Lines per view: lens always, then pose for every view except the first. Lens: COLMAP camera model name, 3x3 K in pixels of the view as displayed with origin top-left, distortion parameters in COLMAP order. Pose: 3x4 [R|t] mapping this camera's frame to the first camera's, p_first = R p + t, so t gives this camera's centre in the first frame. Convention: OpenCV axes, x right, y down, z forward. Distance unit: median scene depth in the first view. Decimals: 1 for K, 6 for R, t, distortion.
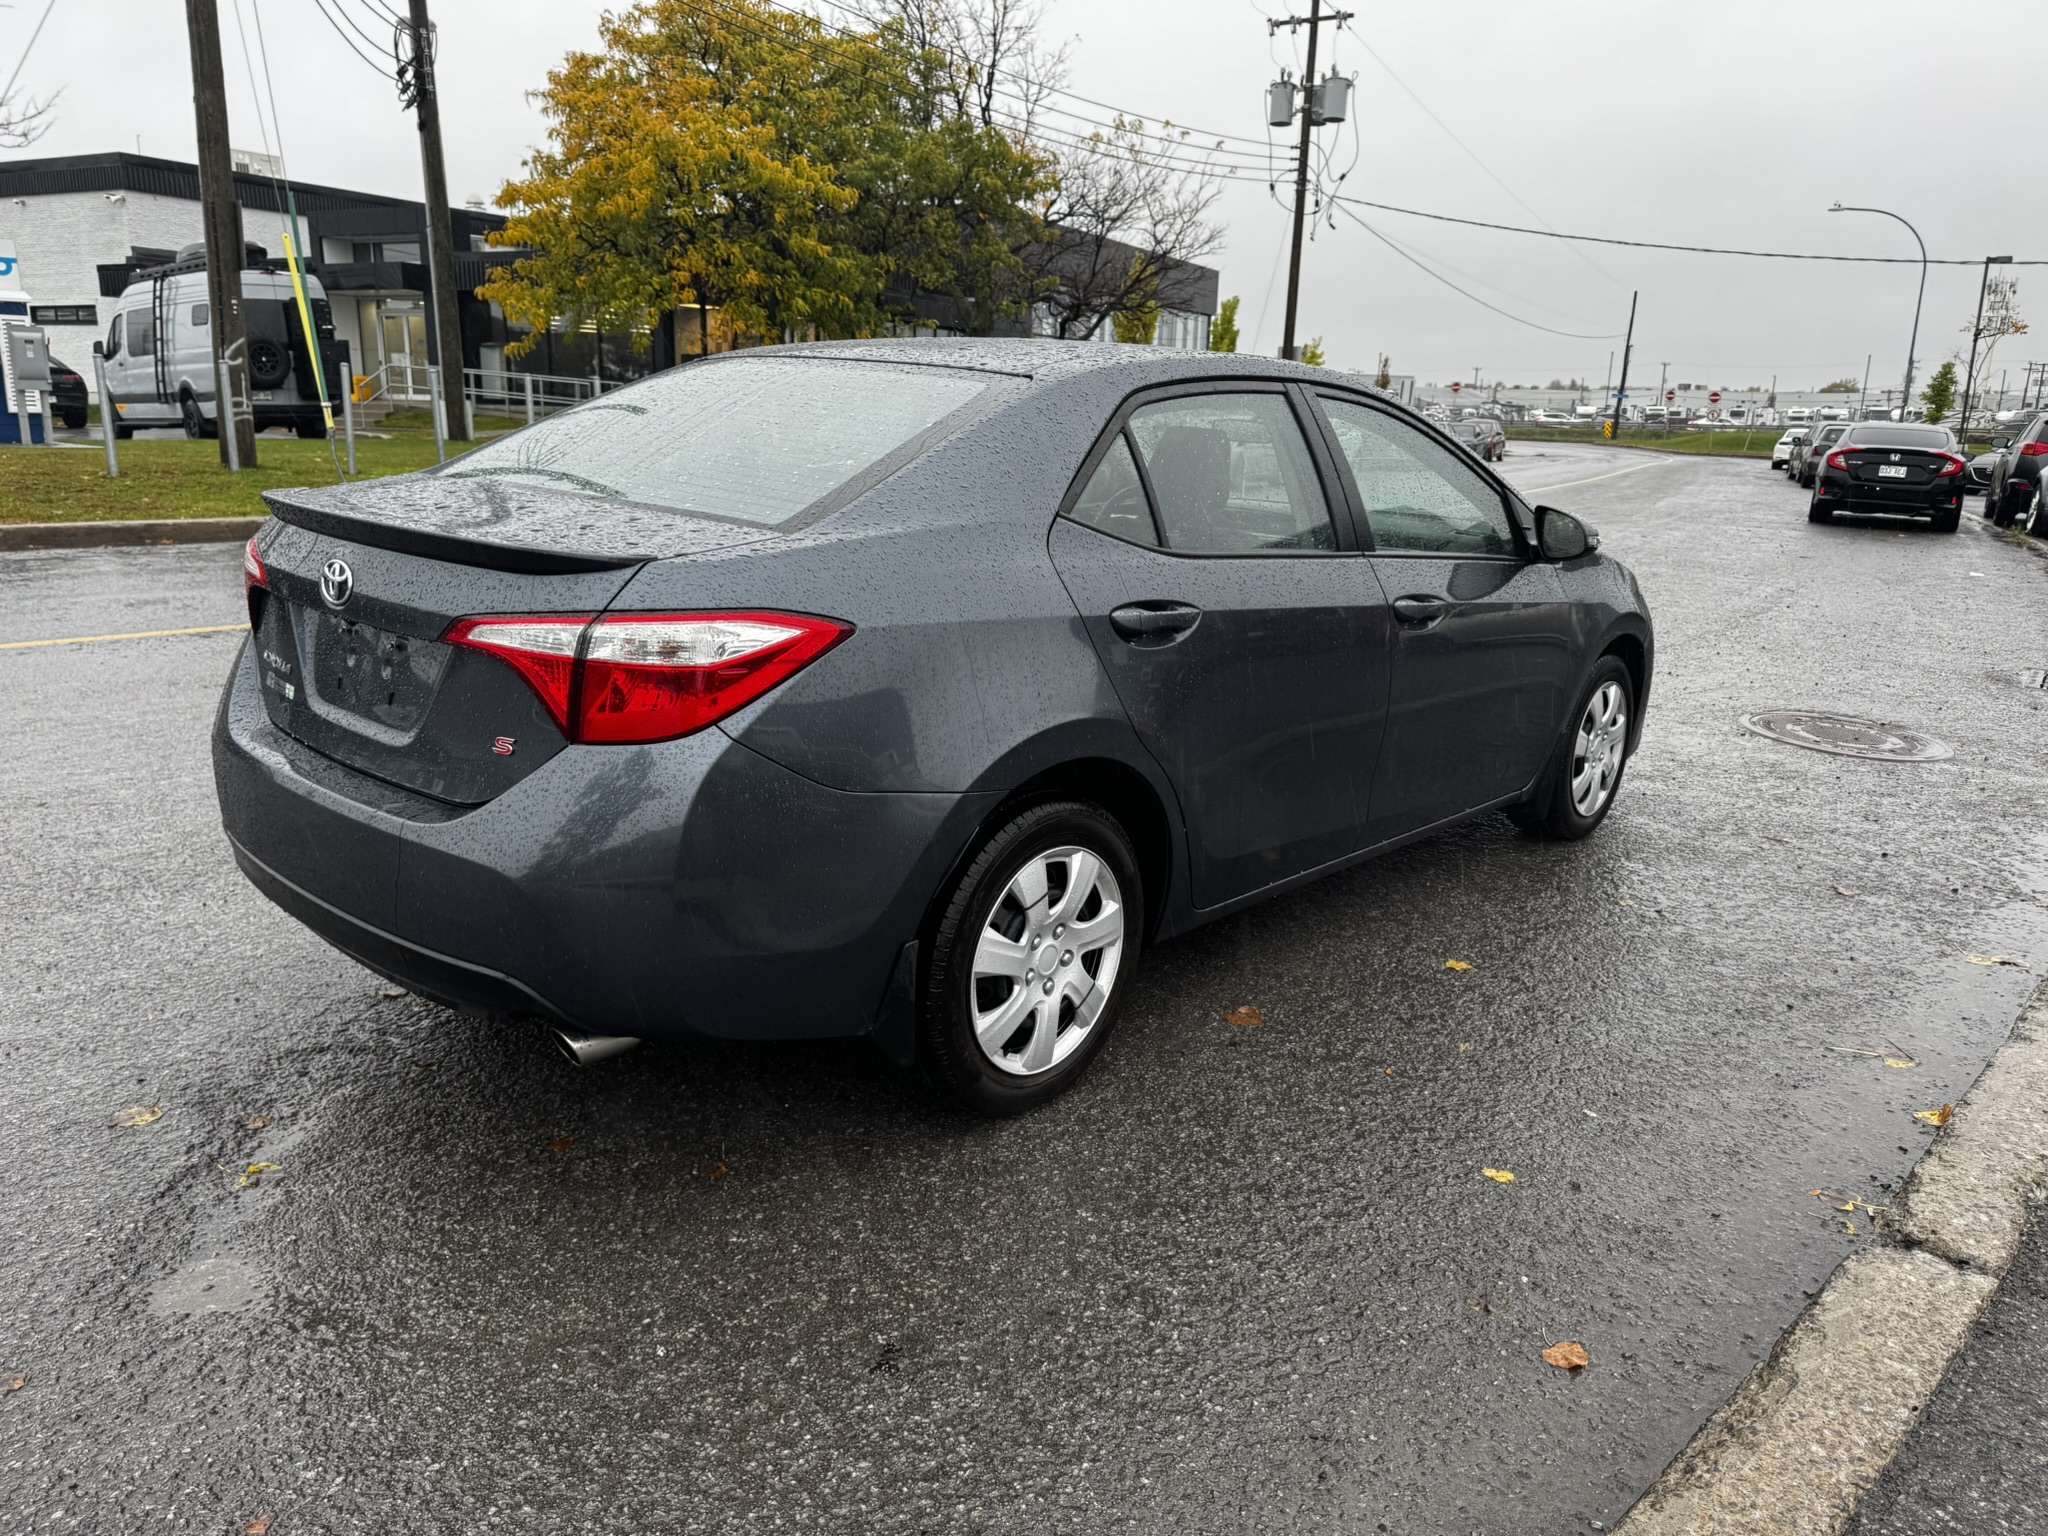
lens RADIAL K [[1517.3, 0, 1014.4], [0, 1517.3, 765.1], [0, 0, 1]] dist [0.095174, -0.086299]
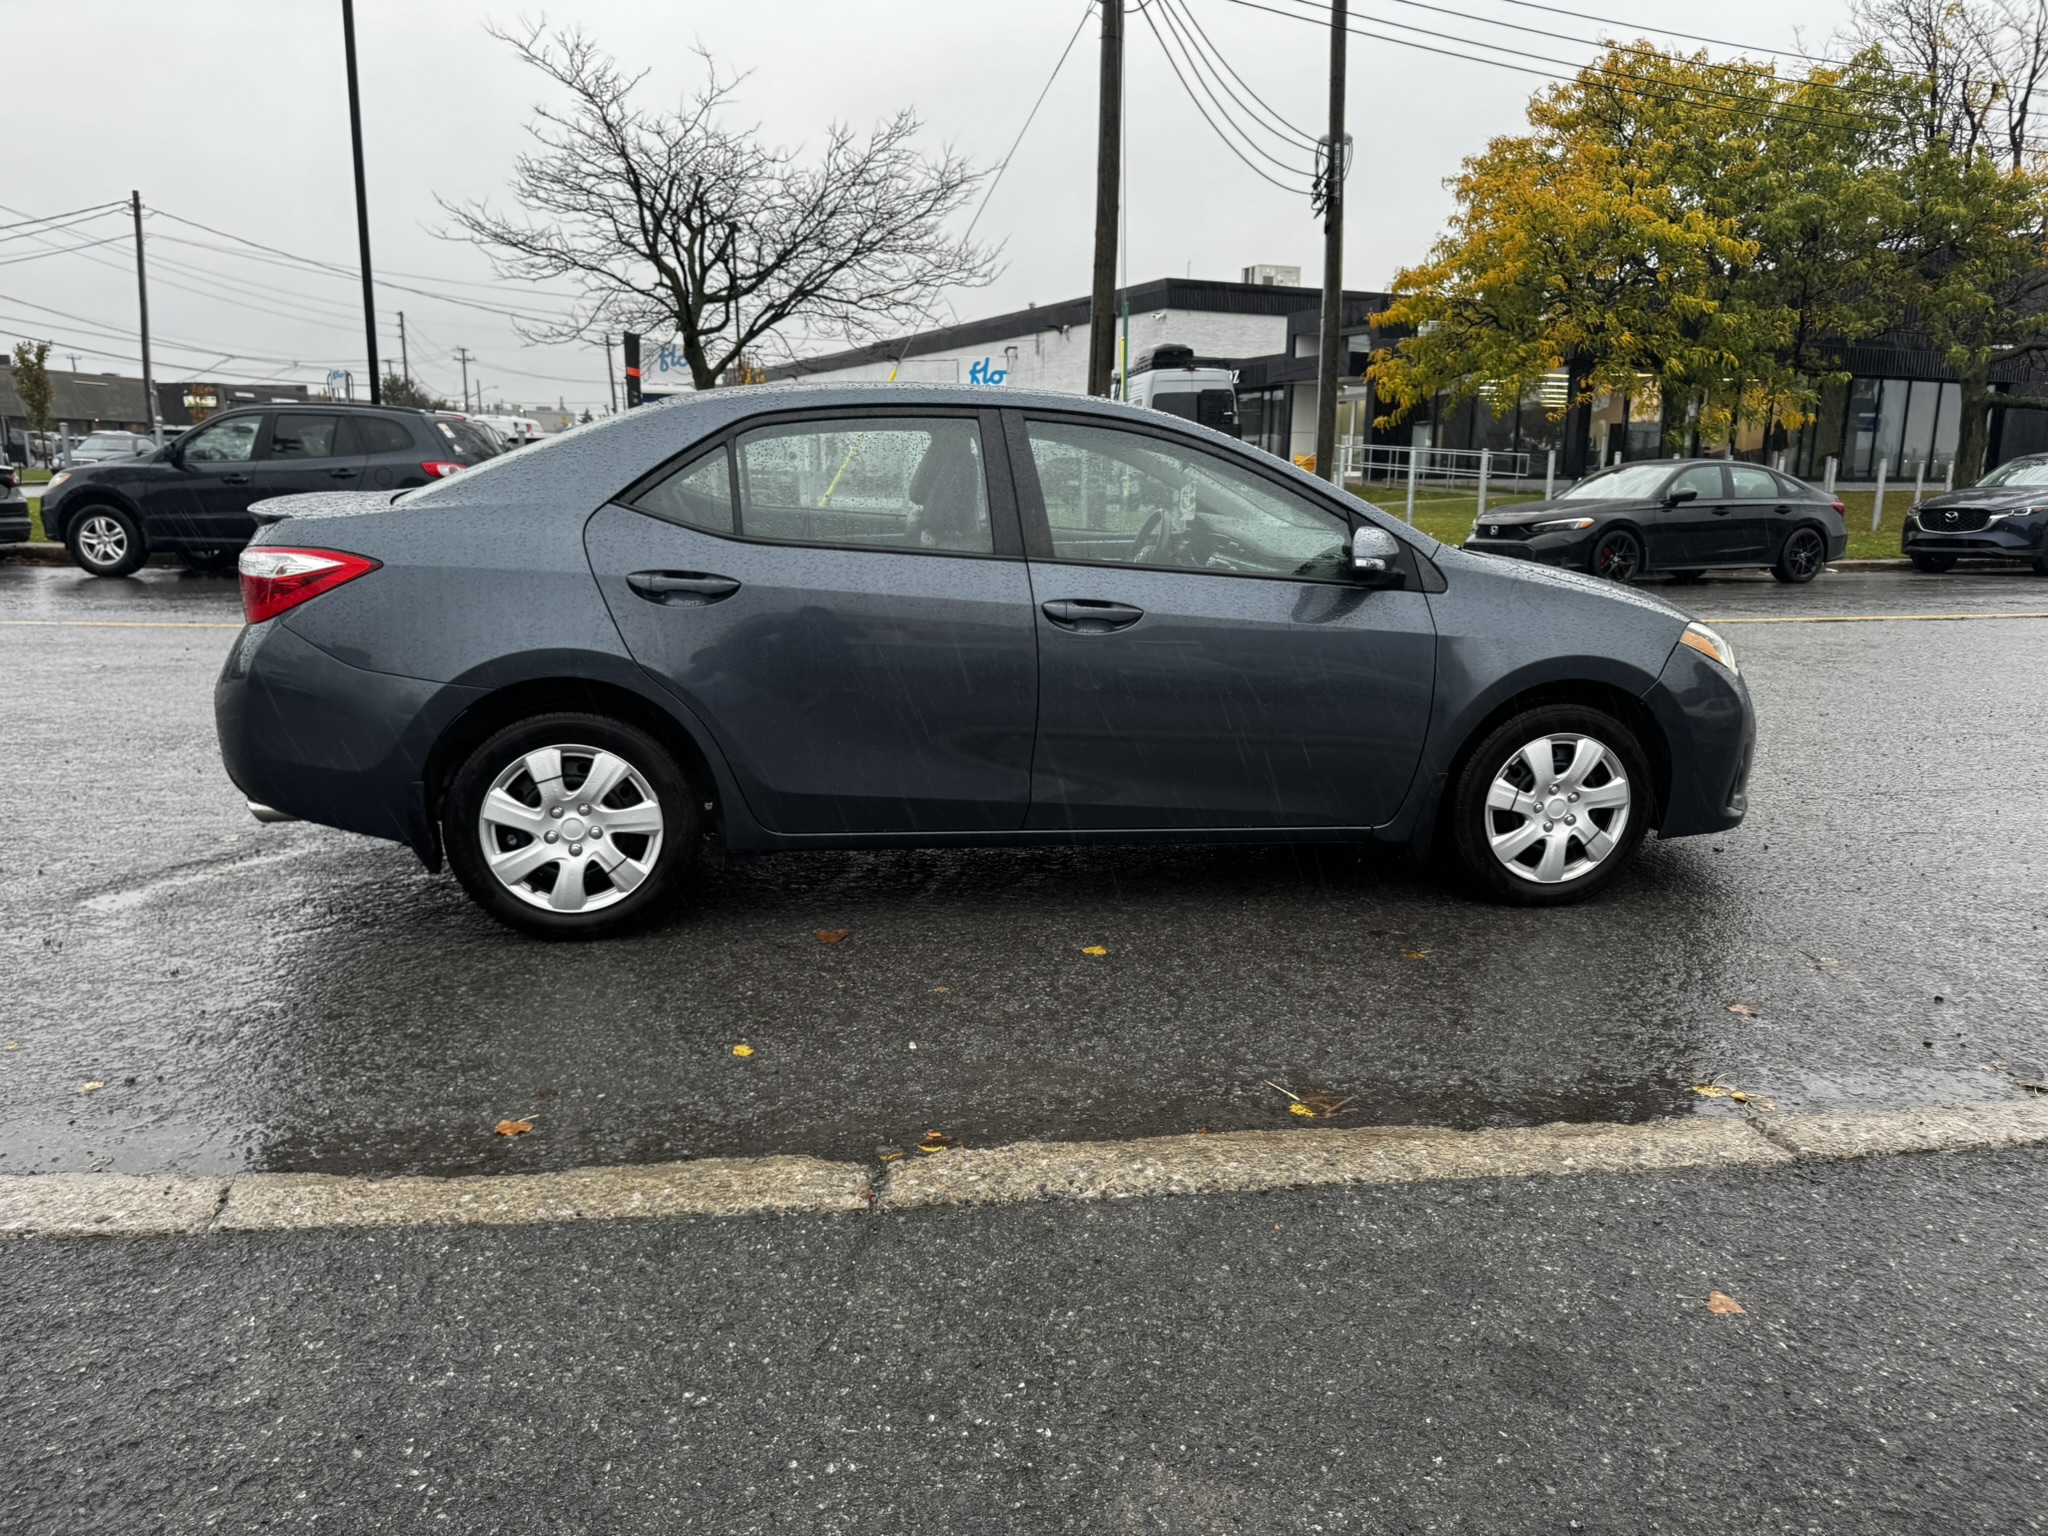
lens RADIAL K [[1517.3, 0, 1014.4], [0, 1517.3, 765.1], [0, 0, 1]] dist [0.095174, -0.086299]
pose [[0.776726, 0.112487, -0.619712, 0.175941], [-0.143301, 0.989679, 0.000033, 0.002354], [0.613320, 0.088780, 0.784829, 0.025687]]
